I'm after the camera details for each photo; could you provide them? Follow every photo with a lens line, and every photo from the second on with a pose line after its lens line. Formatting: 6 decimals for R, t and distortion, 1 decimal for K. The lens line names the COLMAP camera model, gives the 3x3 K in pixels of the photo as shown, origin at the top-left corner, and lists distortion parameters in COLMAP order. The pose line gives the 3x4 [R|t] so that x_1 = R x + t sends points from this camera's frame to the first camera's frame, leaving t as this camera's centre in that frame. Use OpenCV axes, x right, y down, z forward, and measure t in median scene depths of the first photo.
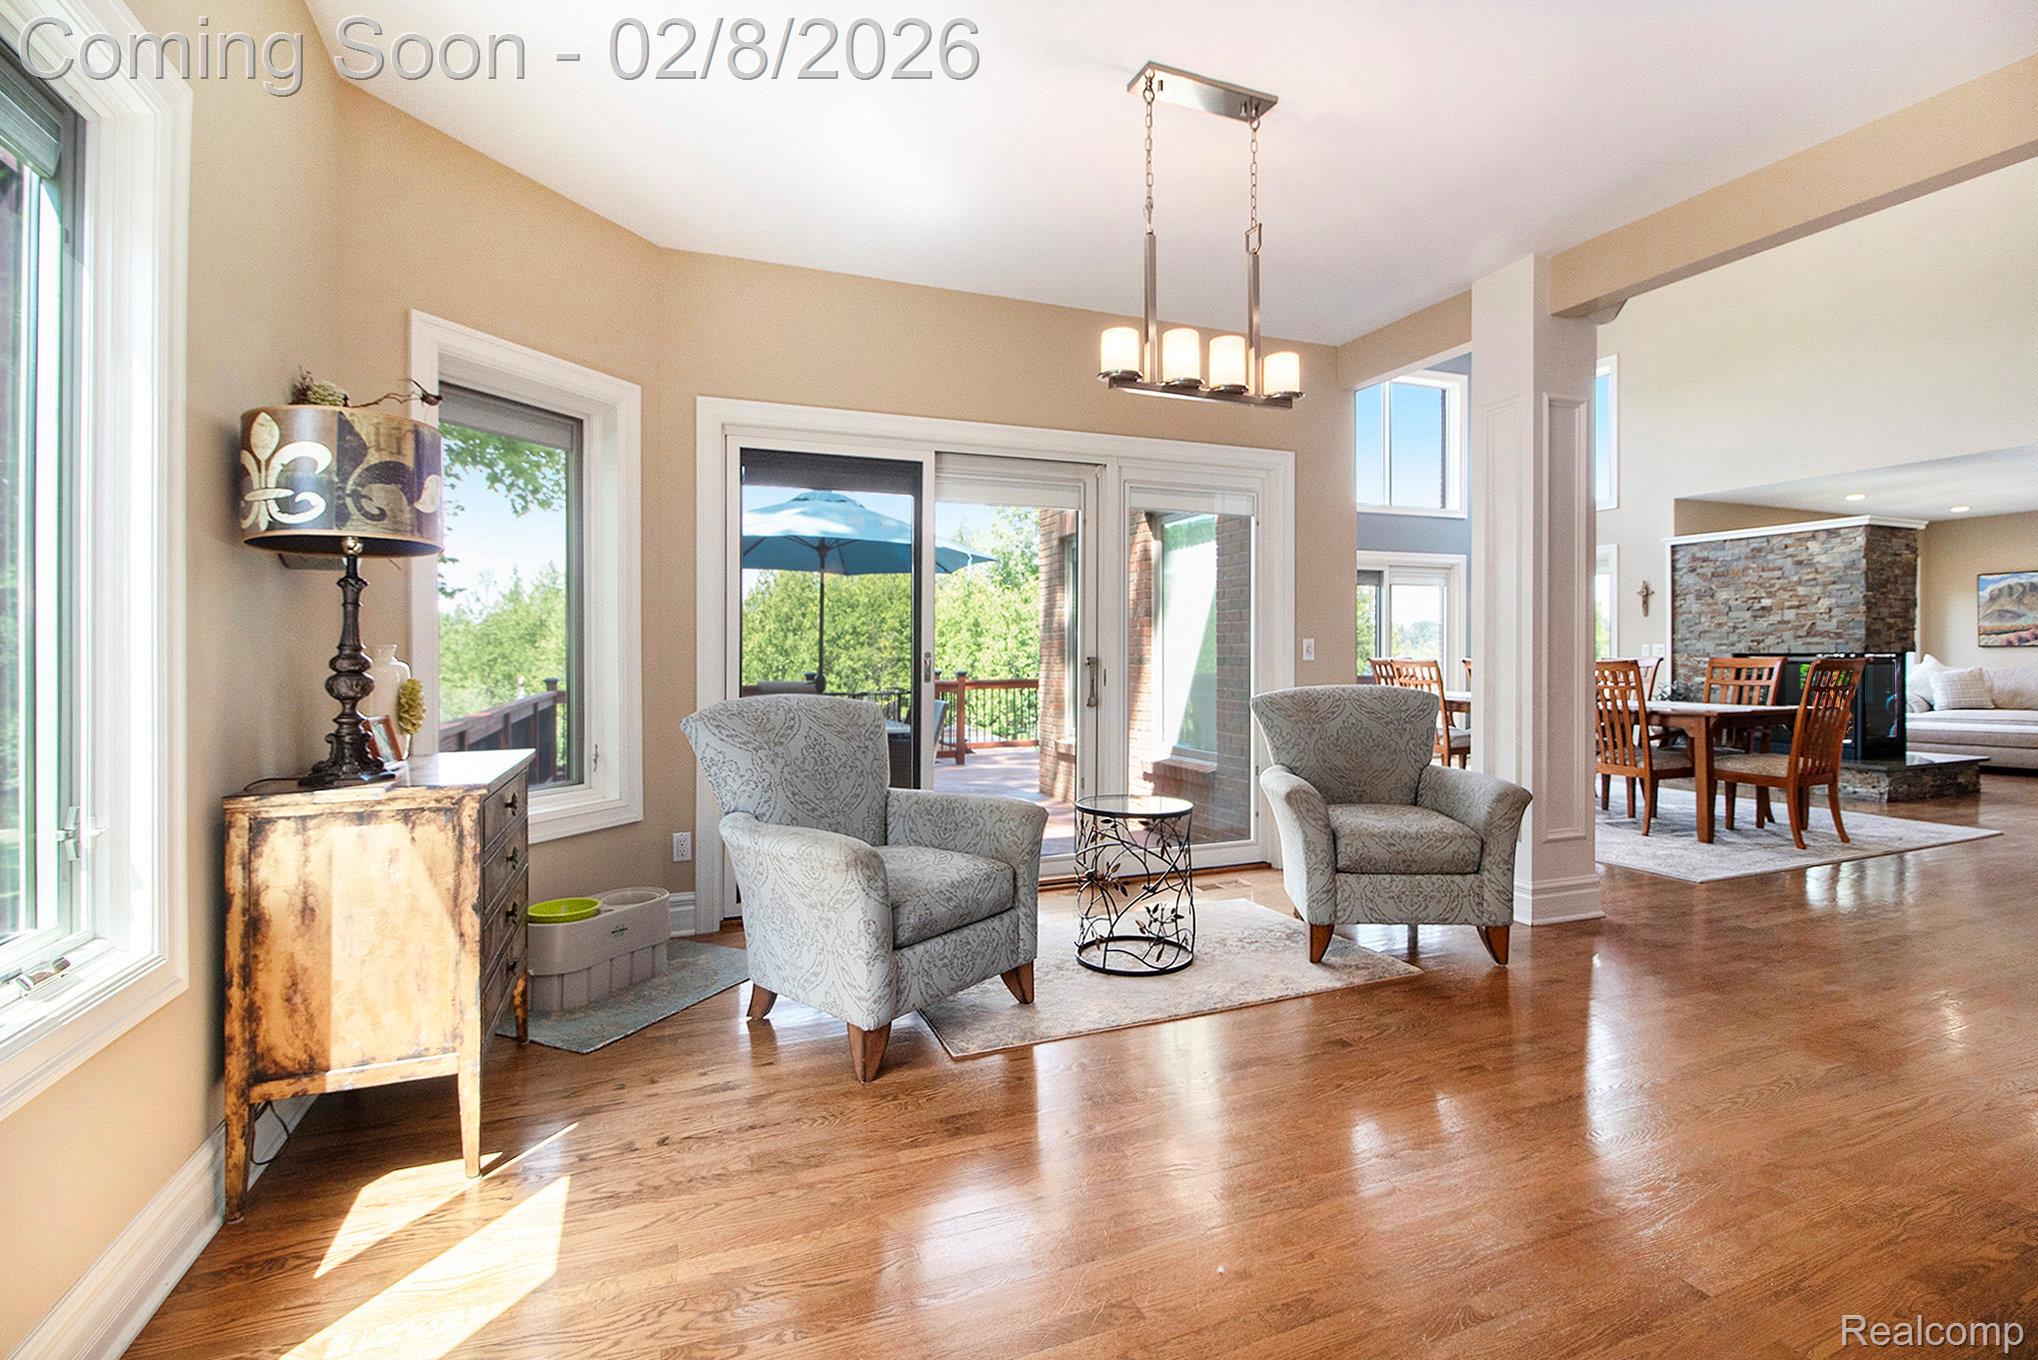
lens RADIAL K [[958.3, 0, 1014.5], [0, 958.3, 660.3], [0, 0, 1]] dist [-0.005320, -0.006923]
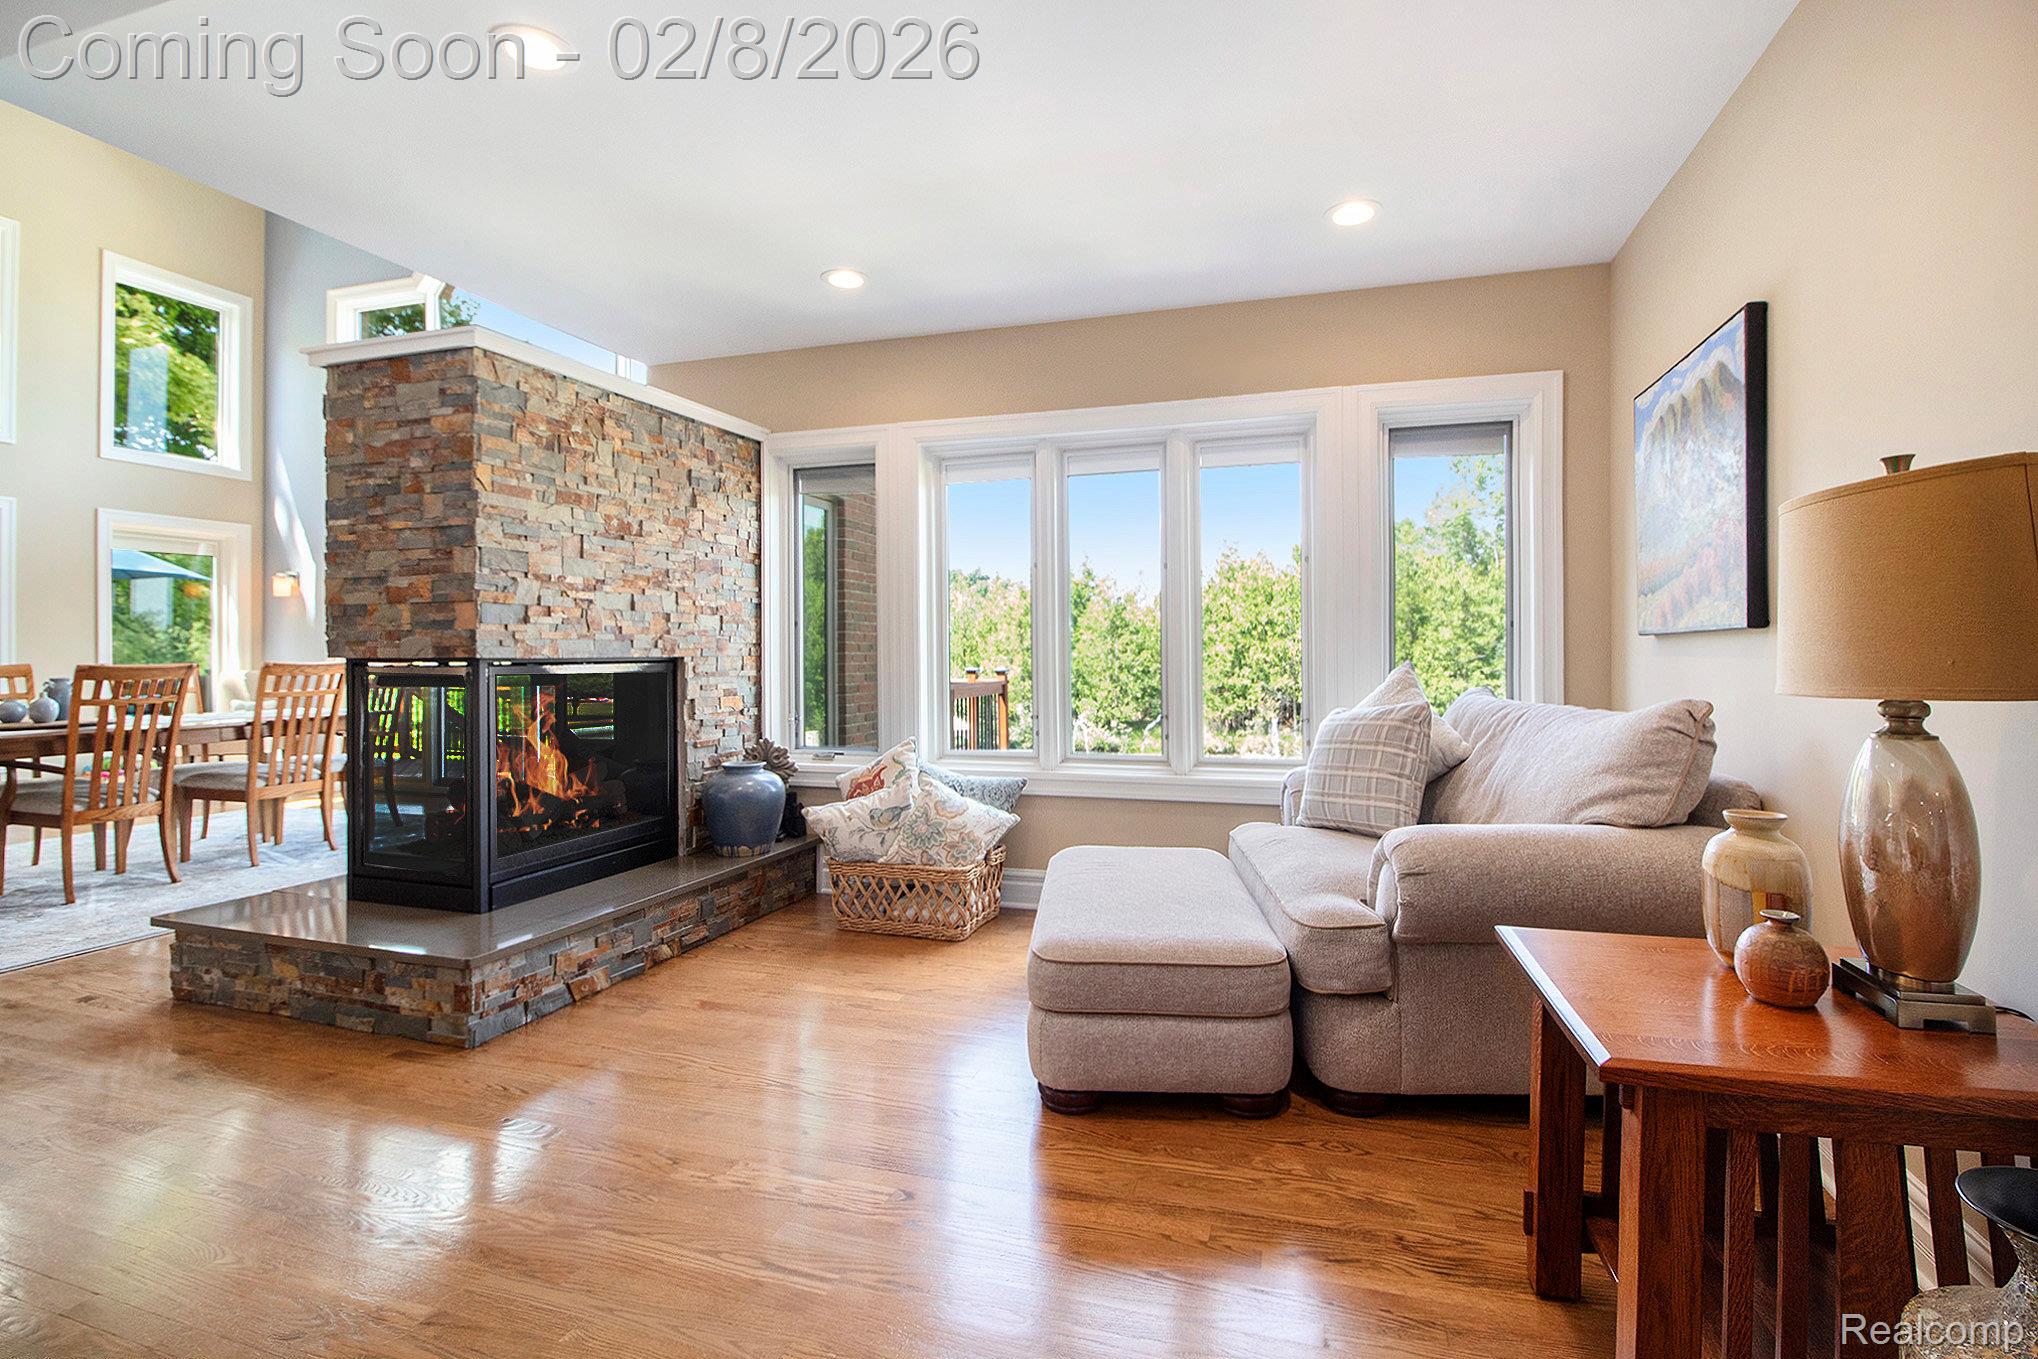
lens RADIAL K [[958.3, 0, 1029.9], [0, 958.3, 628.0], [0, 0, 1]] dist [-0.005320, -0.006923]
pose [[0.781668, -0.016018, -0.623490, 1.080184], [0.000960, 0.999700, -0.024480, -0.008529], [0.623694, 0.018537, 0.781448, 0.651338]]
